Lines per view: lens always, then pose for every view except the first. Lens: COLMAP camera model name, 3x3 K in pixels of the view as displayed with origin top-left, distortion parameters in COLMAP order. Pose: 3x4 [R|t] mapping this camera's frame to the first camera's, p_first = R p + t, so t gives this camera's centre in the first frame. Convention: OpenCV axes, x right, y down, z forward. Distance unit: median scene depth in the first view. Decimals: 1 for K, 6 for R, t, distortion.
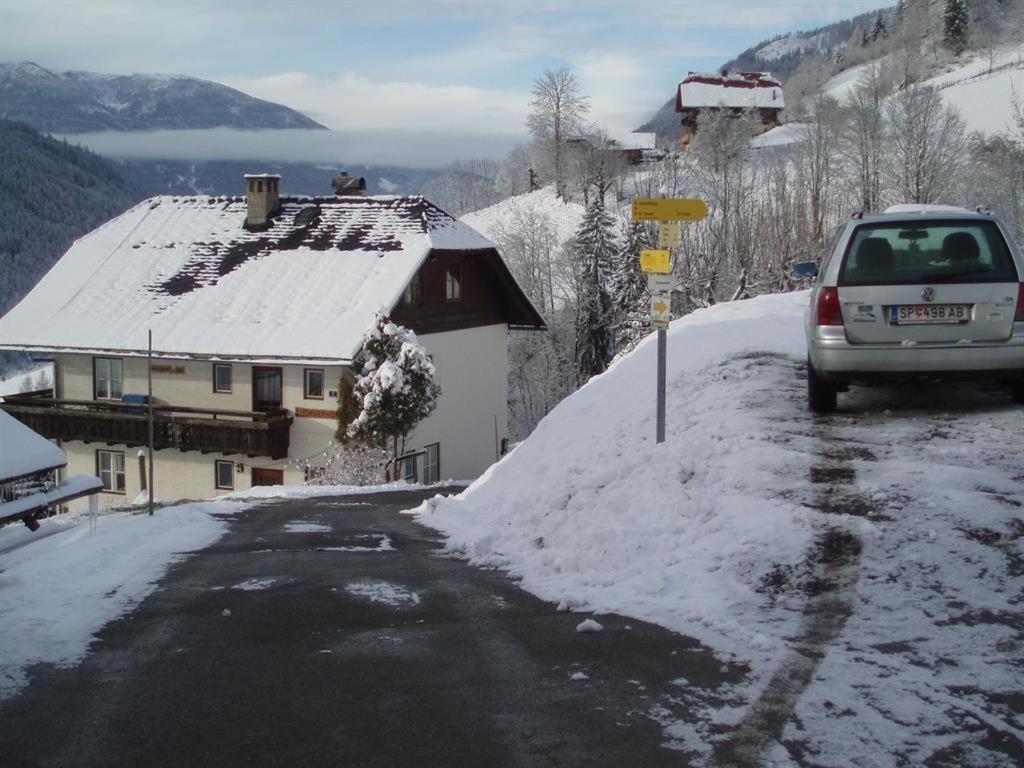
lens RADIAL K [[2906.9, 0, 512.0], [0, 2906.9, 384.0], [0, 0, 1]] dist [0.054751, -0.095477]
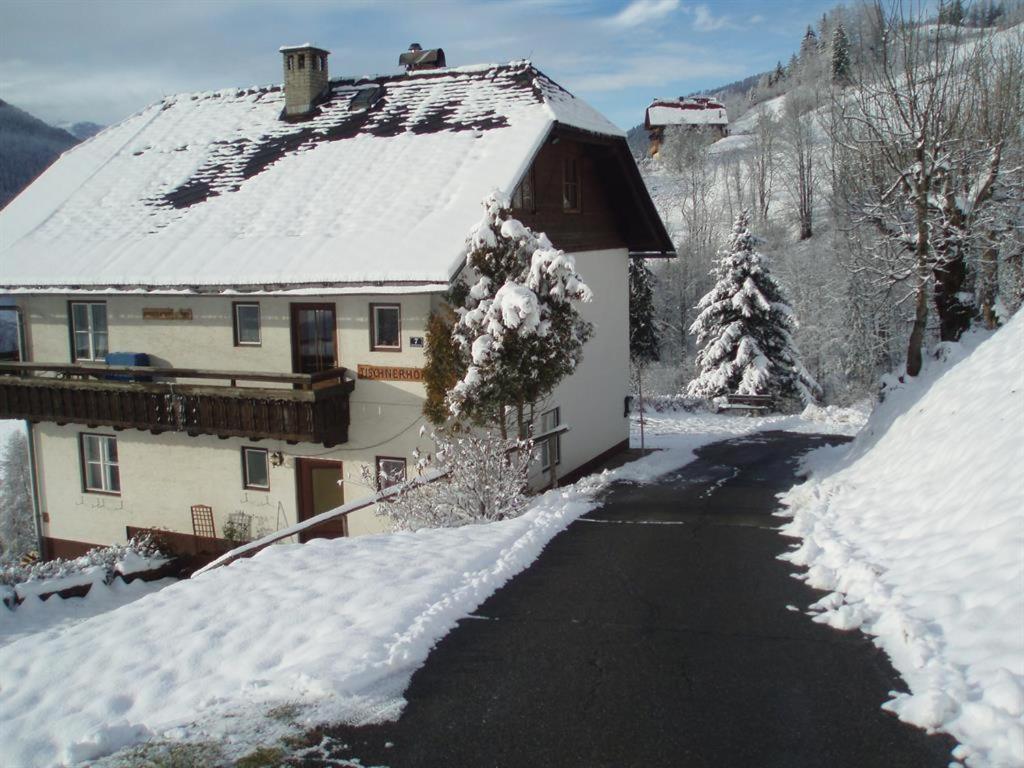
lens RADIAL K [[1475.9, 0, 512.0], [0, 1475.9, 384.0], [0, 0, 1]] dist [-0.089882, 0.011920]
pose [[0.999225, -0.030473, 0.024933, -0.046931], [0.029819, 0.999213, 0.026173, 0.004659], [-0.025711, -0.025409, 0.999346, 0.648979]]
